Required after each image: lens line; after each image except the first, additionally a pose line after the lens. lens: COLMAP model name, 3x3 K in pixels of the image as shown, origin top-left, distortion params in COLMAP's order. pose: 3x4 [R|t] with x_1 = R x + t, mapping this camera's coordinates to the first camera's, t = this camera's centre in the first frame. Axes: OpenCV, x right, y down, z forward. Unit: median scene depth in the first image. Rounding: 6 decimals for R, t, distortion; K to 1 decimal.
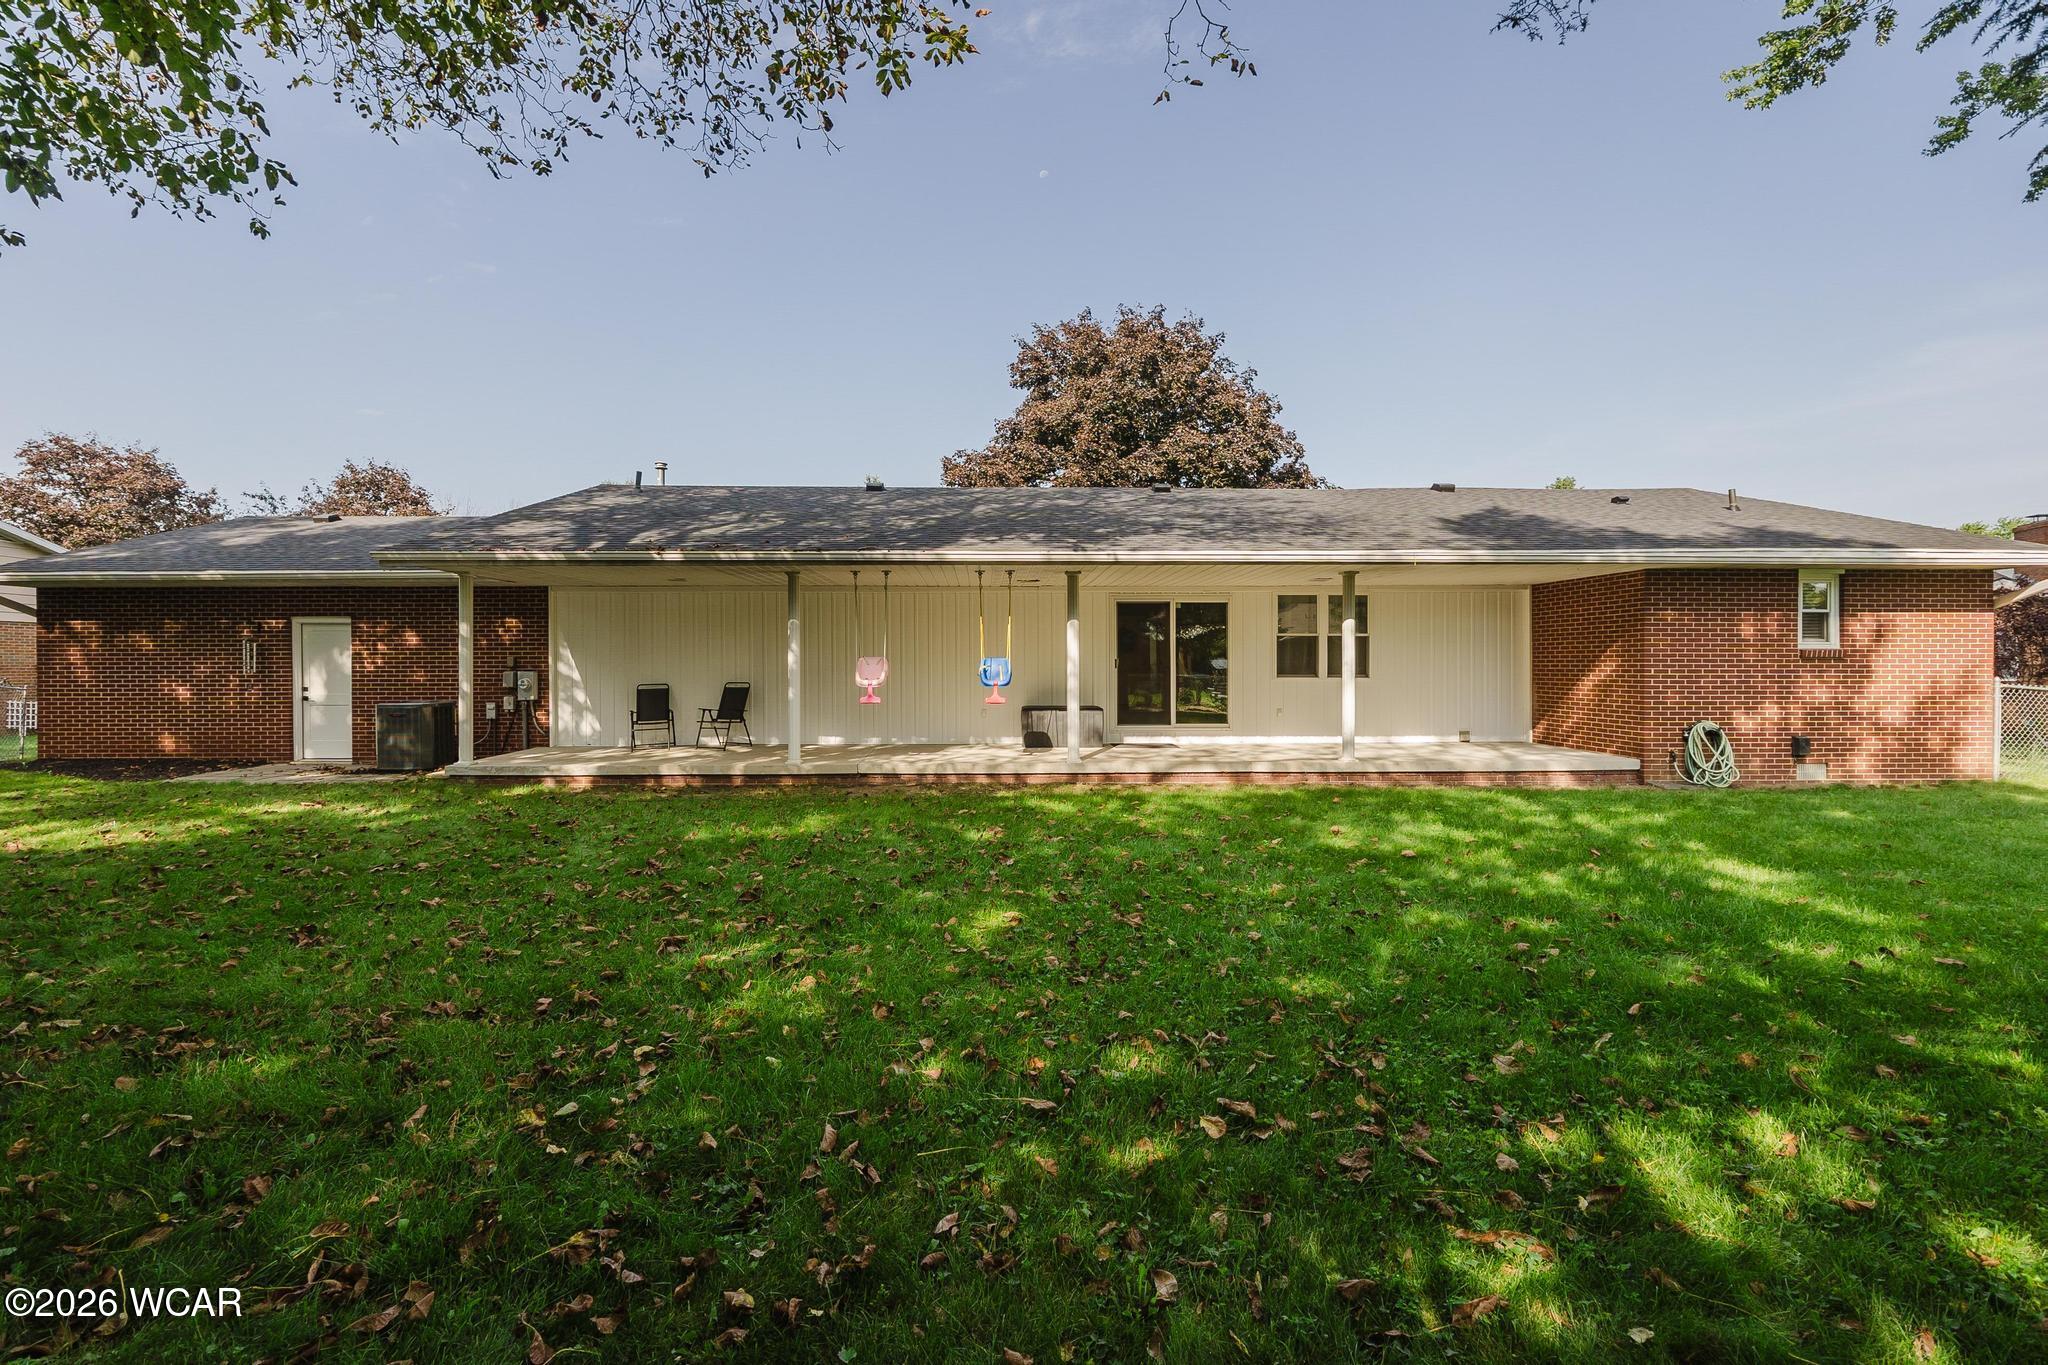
lens RADIAL K [[901.7, 0, 1024.0], [0, 901.7, 682.5], [0, 0, 1]] dist [-0.023246, 0.000106]
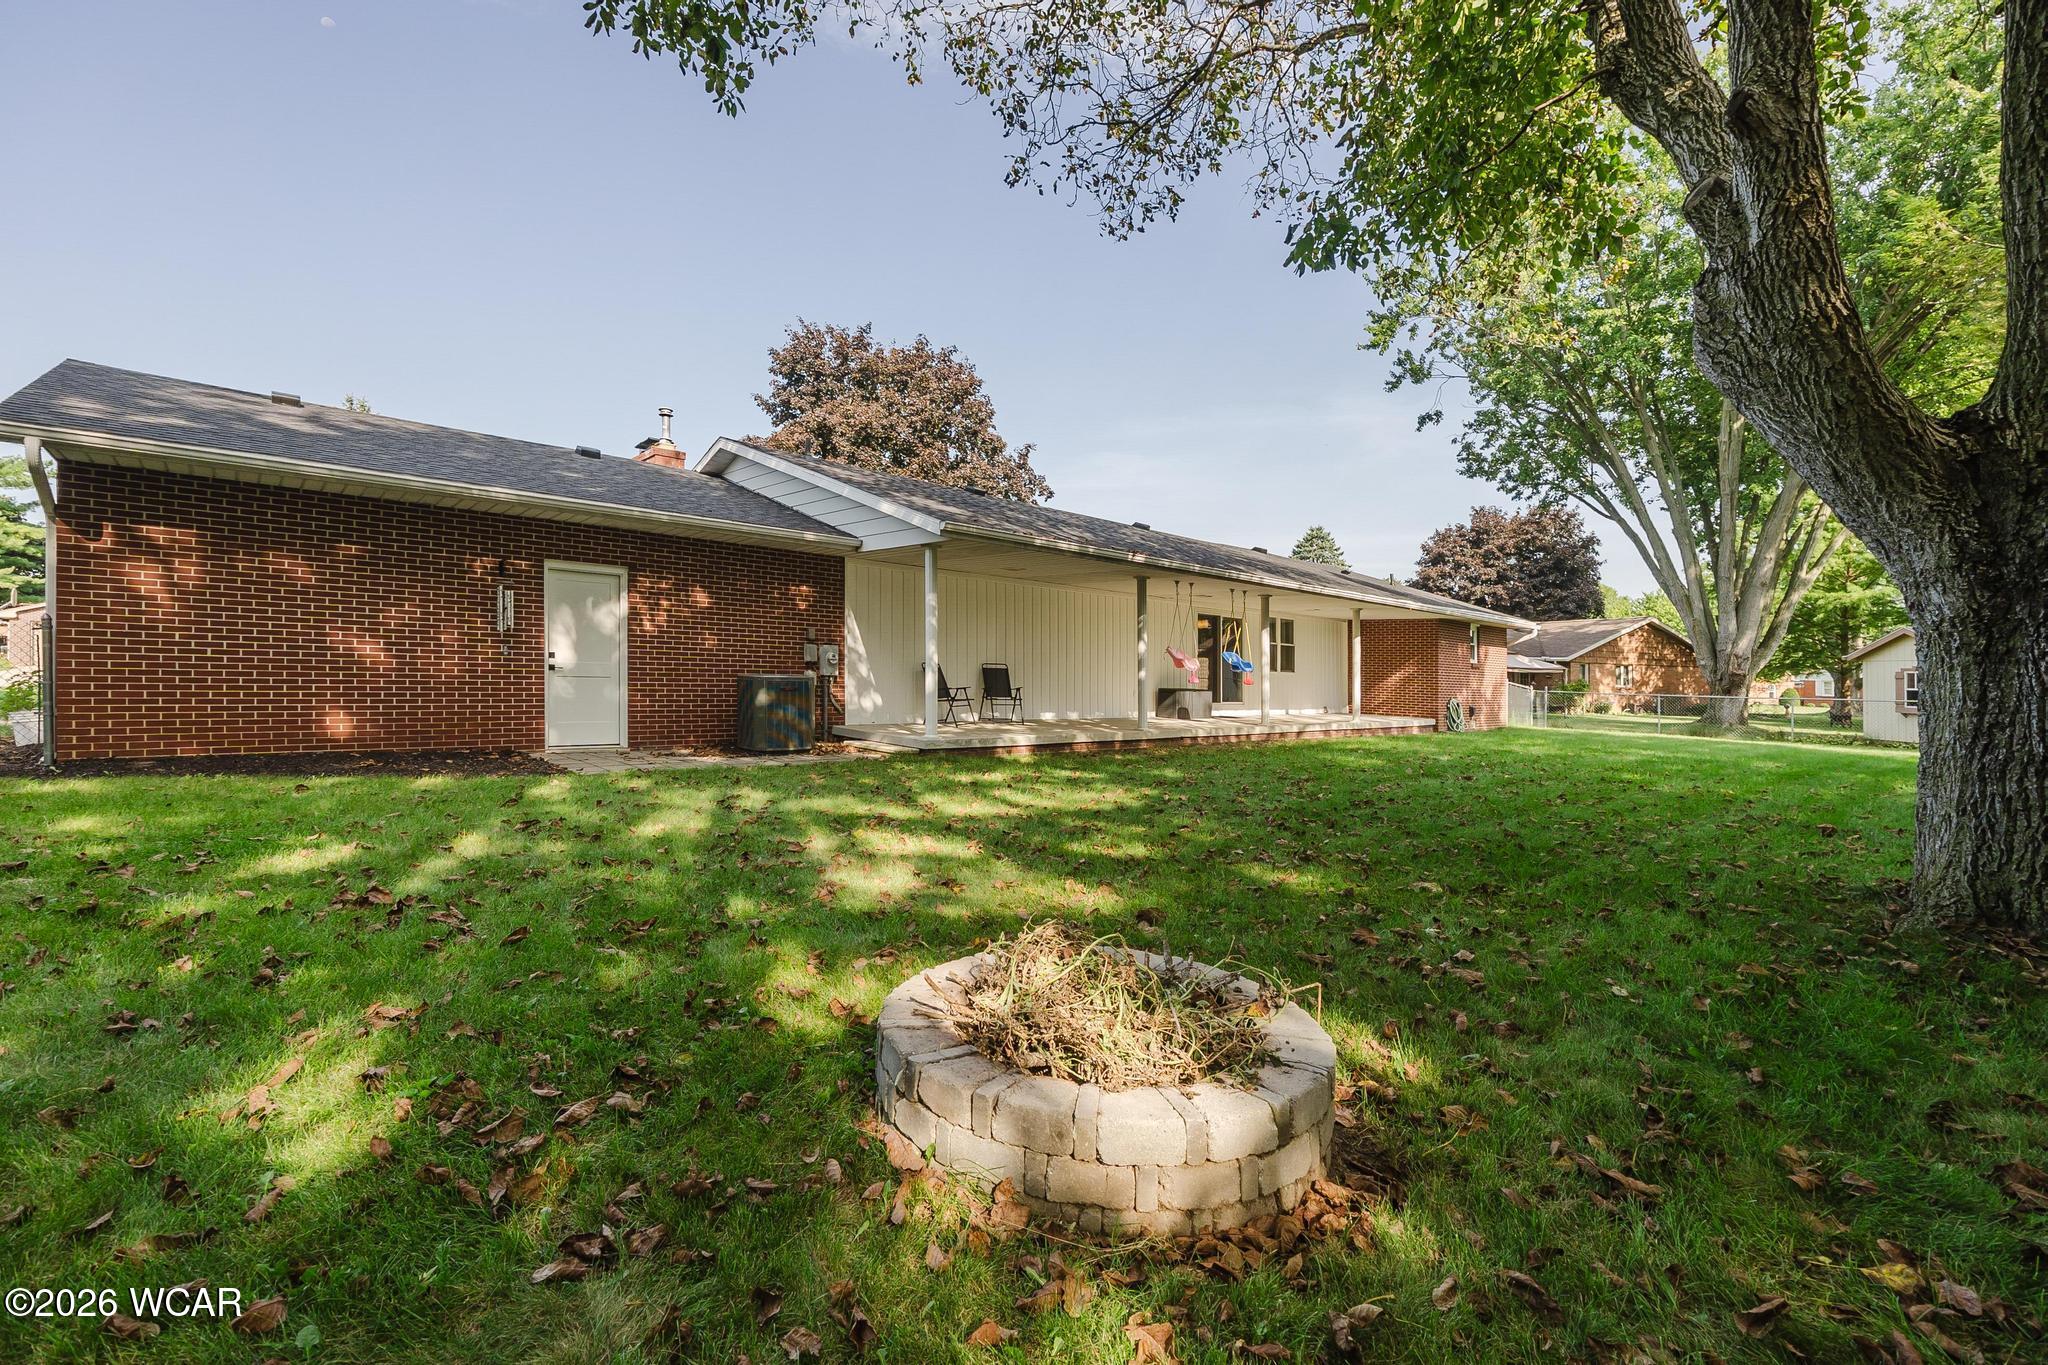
lens RADIAL K [[873.8, 0, 1022.3], [0, 873.8, 667.9], [0, 0, 1]] dist [-0.003768, 0.000269]
pose [[0.749830, 0.026058, 0.661117, -1.019137], [-0.025505, 0.999620, -0.010473, 0.016801], [-0.661139, -0.009008, 0.750209, 0.169455]]
